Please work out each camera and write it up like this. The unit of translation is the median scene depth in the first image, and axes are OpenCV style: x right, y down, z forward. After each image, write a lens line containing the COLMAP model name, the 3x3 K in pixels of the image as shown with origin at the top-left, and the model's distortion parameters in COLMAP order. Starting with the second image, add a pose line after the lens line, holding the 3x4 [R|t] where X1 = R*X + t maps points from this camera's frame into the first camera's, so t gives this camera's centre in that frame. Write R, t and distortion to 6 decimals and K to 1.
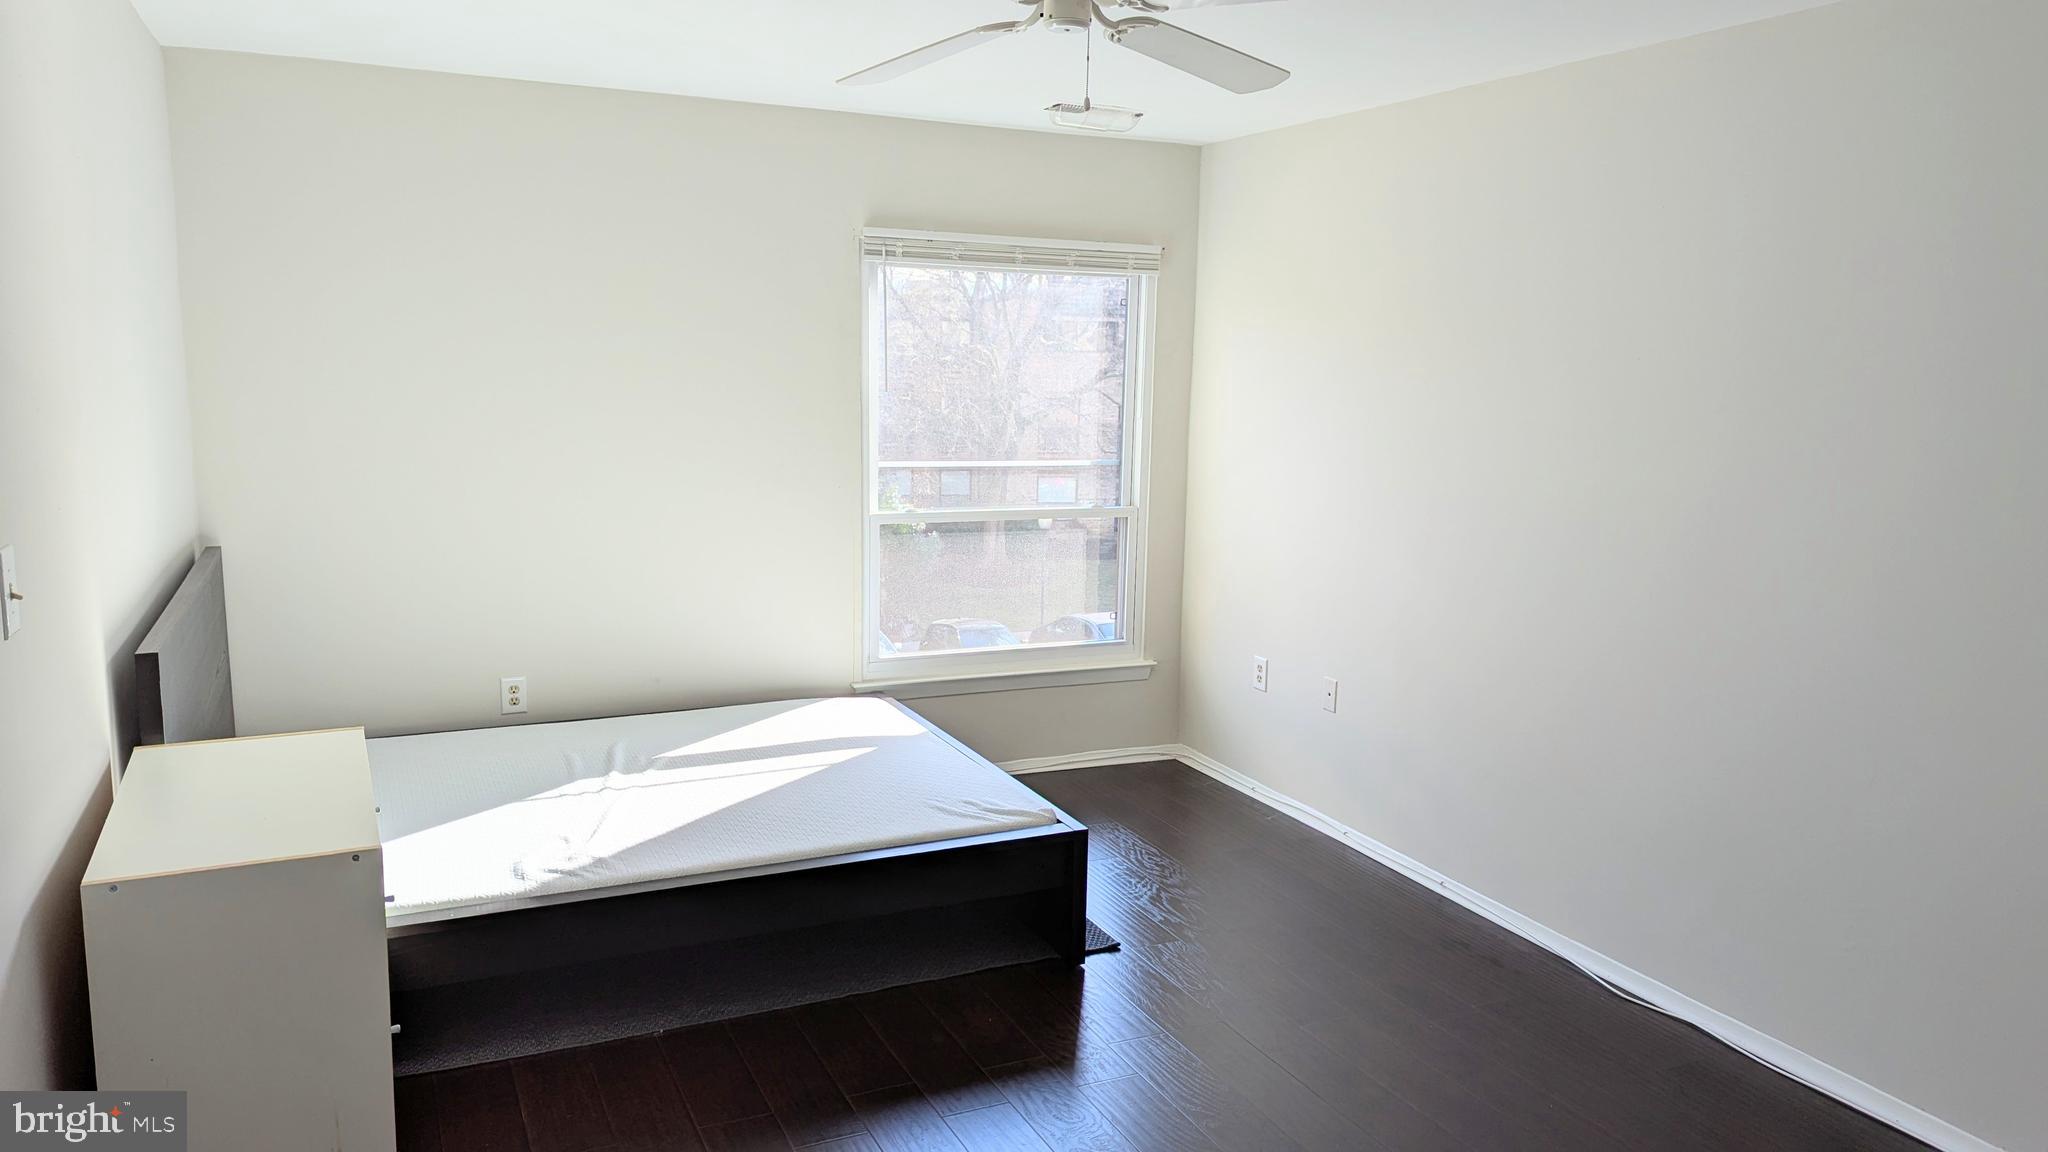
lens RADIAL K [[1462.4, 0, 1024.1], [0, 1462.4, 583.7], [0, 0, 1]] dist [0.072171, -0.063031]
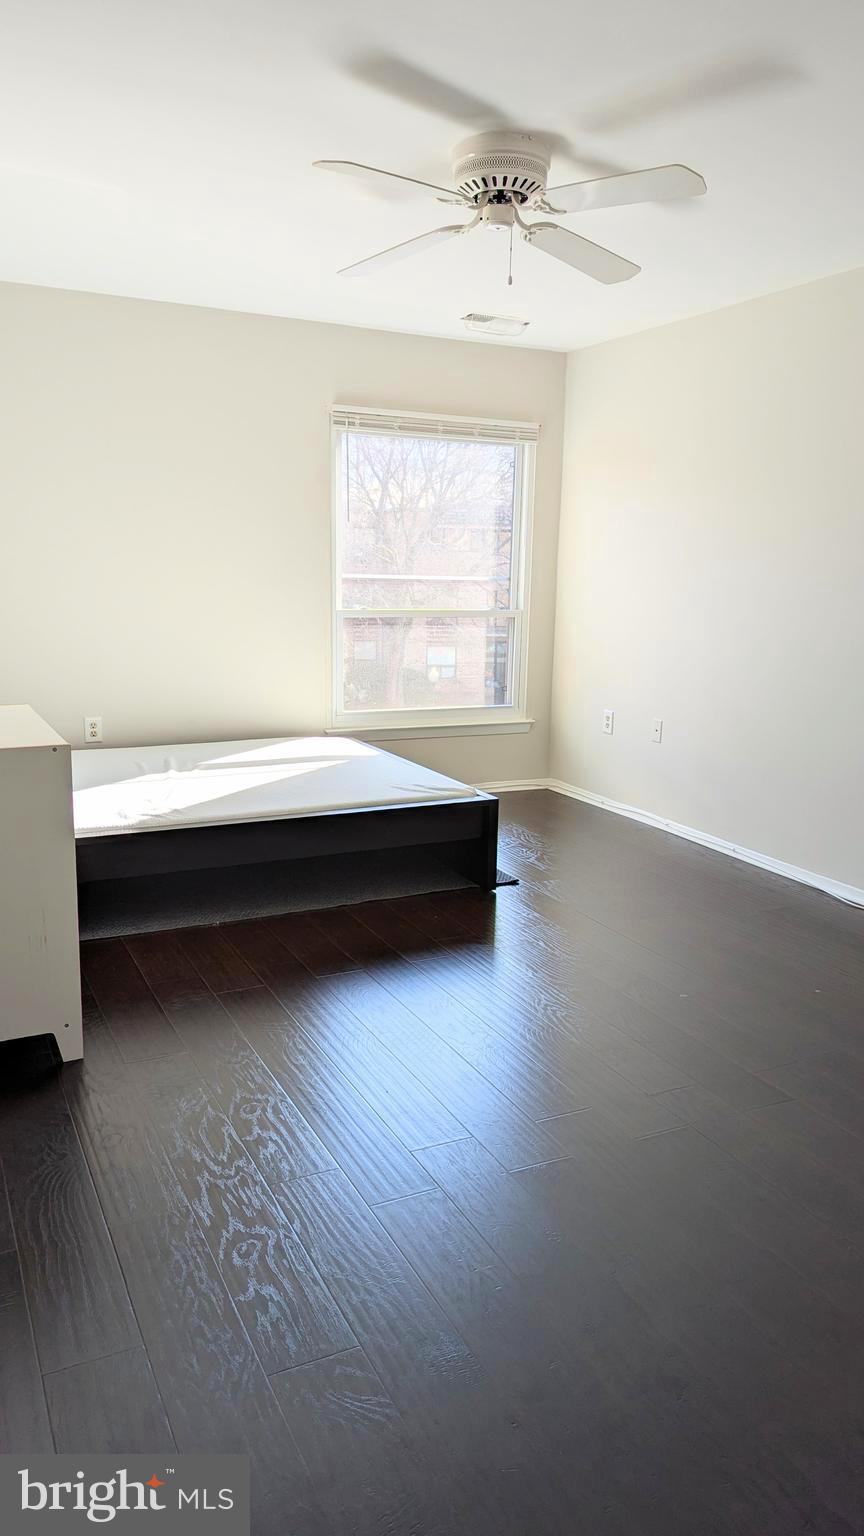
lens RADIAL K [[1096.8, 0, 440.4], [0, 1096.8, 766.0], [0, 0, 1]] dist [0.072171, -0.063031]
pose [[0.999690, -0.003077, 0.024719, -0.032219], [0.002362, 0.999580, 0.028891, 0.076655], [-0.024798, -0.028824, 0.999277, -0.082732]]
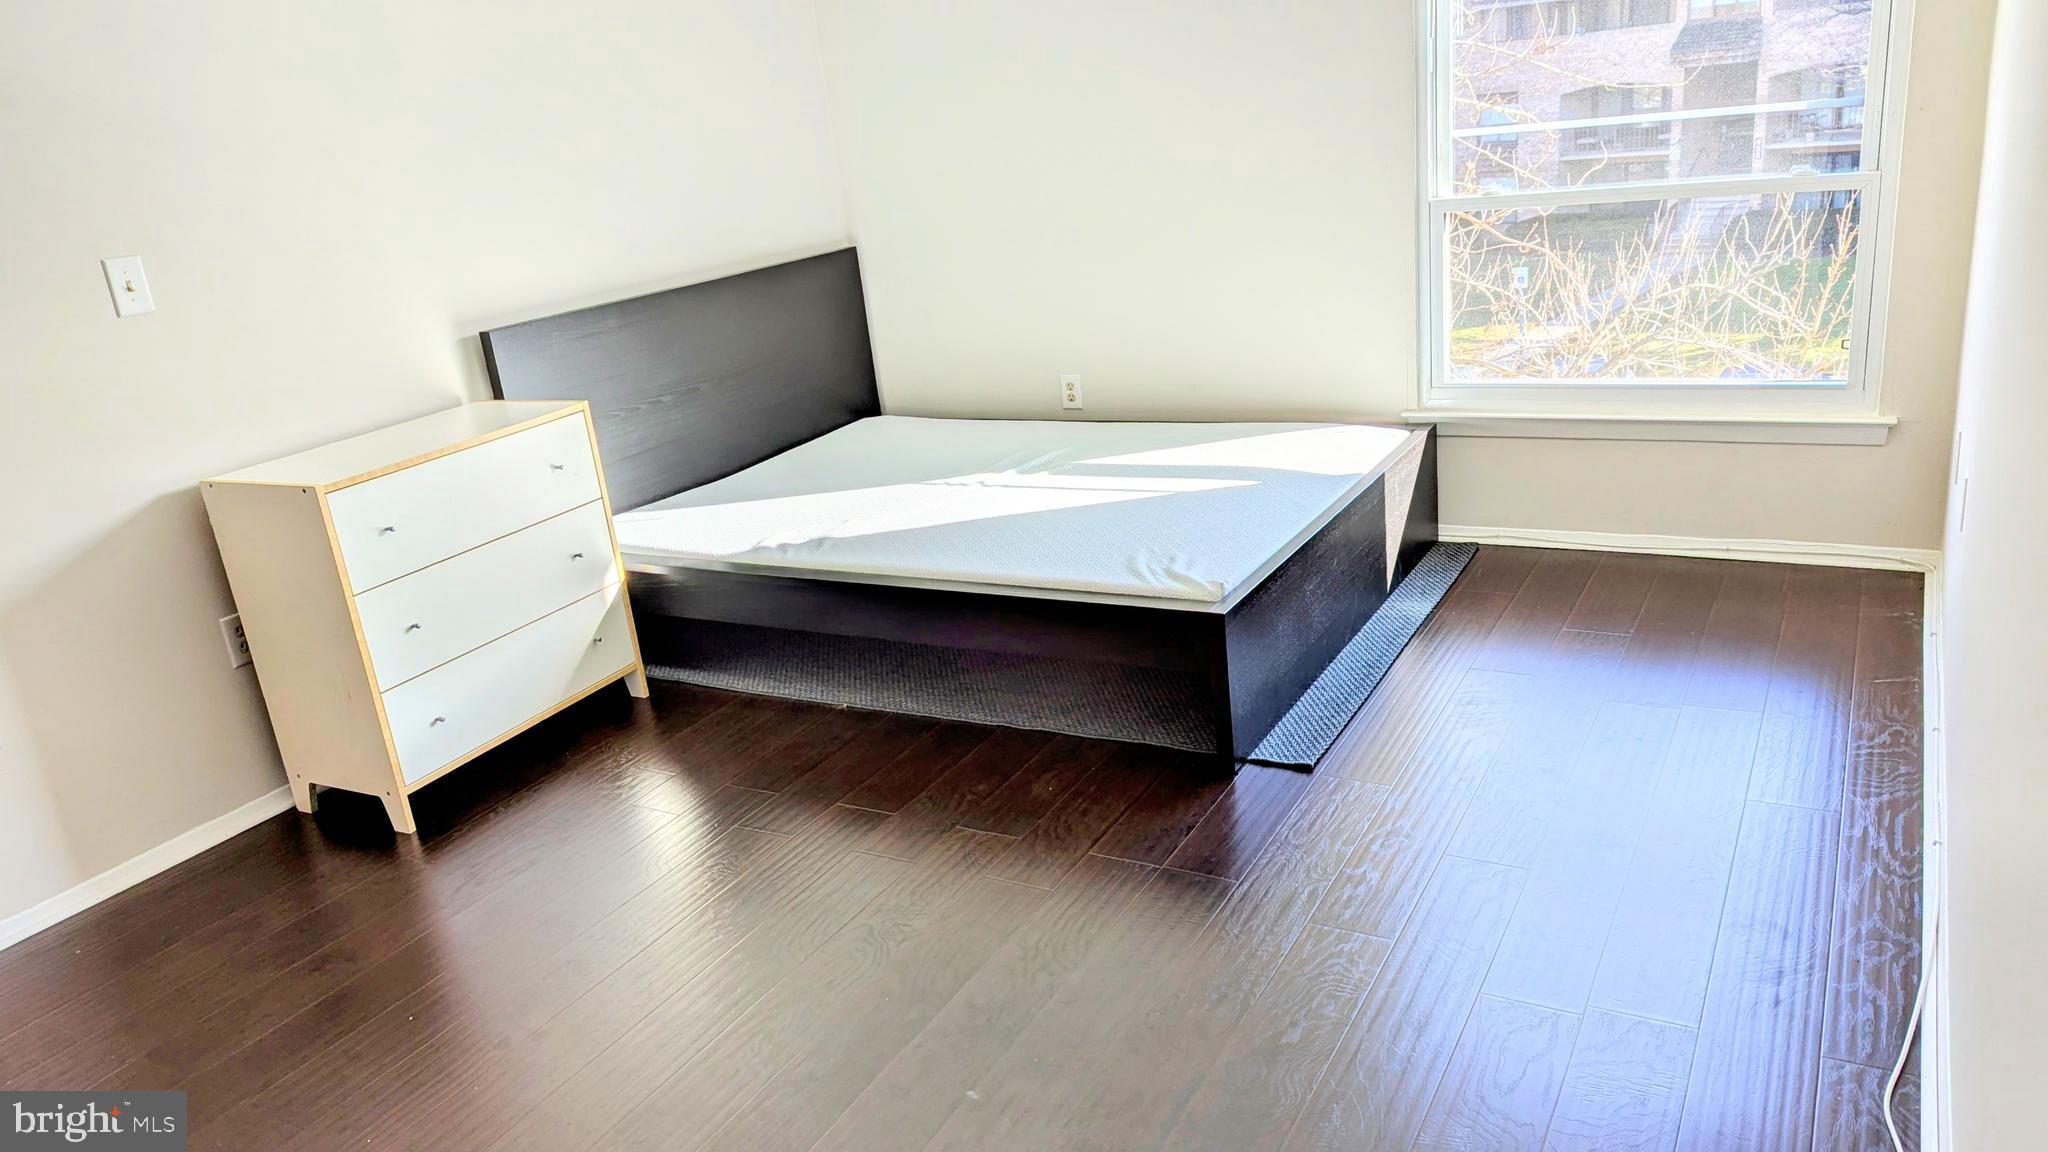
lens RADIAL K [[1462.4, 0, 1036.8], [0, 1462.4, 571.9], [0, 0, 1]] dist [0.072171, -0.063031]
pose [[0.588337, 0.168924, -0.790775, 0.451175], [-0.021480, 0.980856, 0.193548, 0.000998], [0.808331, -0.096886, 0.580702, 0.351663]]
